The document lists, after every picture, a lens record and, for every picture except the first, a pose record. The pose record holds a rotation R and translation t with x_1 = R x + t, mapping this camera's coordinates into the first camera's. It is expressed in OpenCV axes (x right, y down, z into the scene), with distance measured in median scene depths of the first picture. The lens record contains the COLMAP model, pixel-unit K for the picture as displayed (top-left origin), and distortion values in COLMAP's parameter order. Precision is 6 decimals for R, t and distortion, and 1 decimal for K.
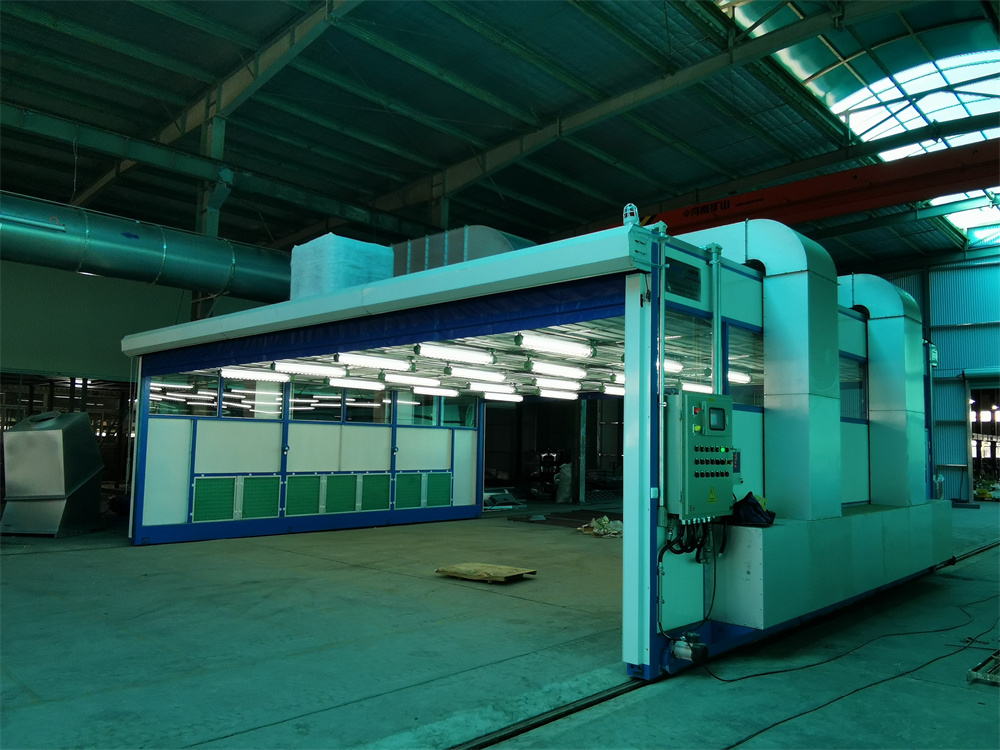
lens RADIAL K [[745.5, 0, 504.1], [0, 745.5, 375.7], [0, 0, 1]] dist [-0.028314, -0.023551]
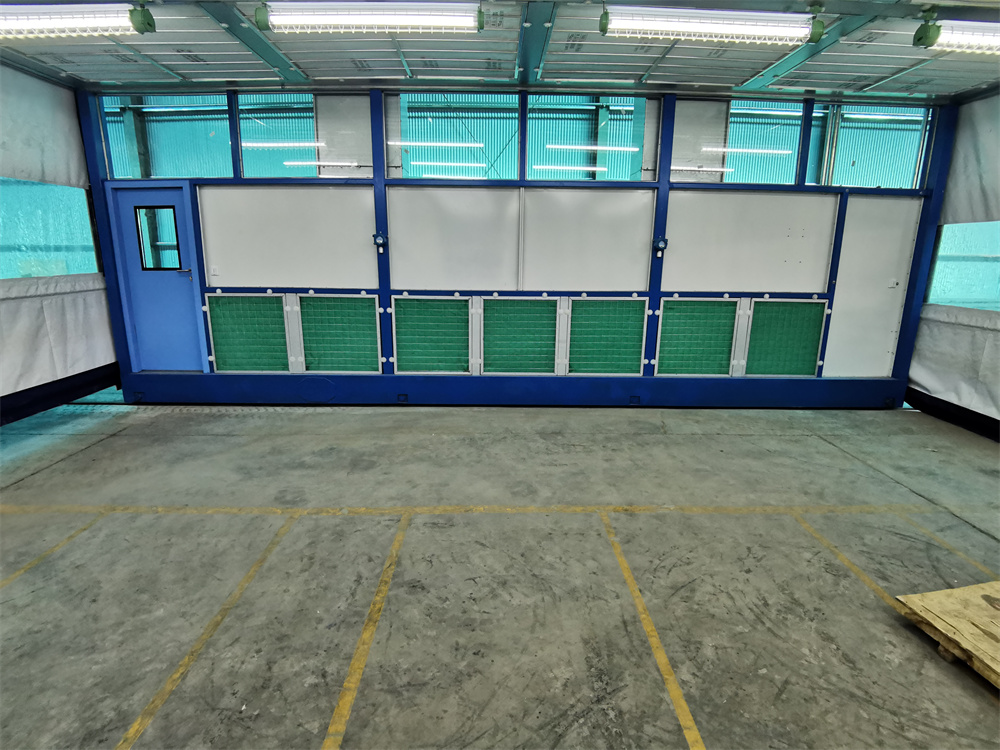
lens RADIAL K [[468.9, 0, 506.7], [0, 468.9, 371.4], [0, 0, 1]] dist [-0.014384, -0.005113]
pose [[0.688627, 0.163205, -0.706511, -0.003308], [0.068234, 0.955433, 0.287213, 0.086348], [0.721899, -0.245991, 0.646801, 0.744536]]
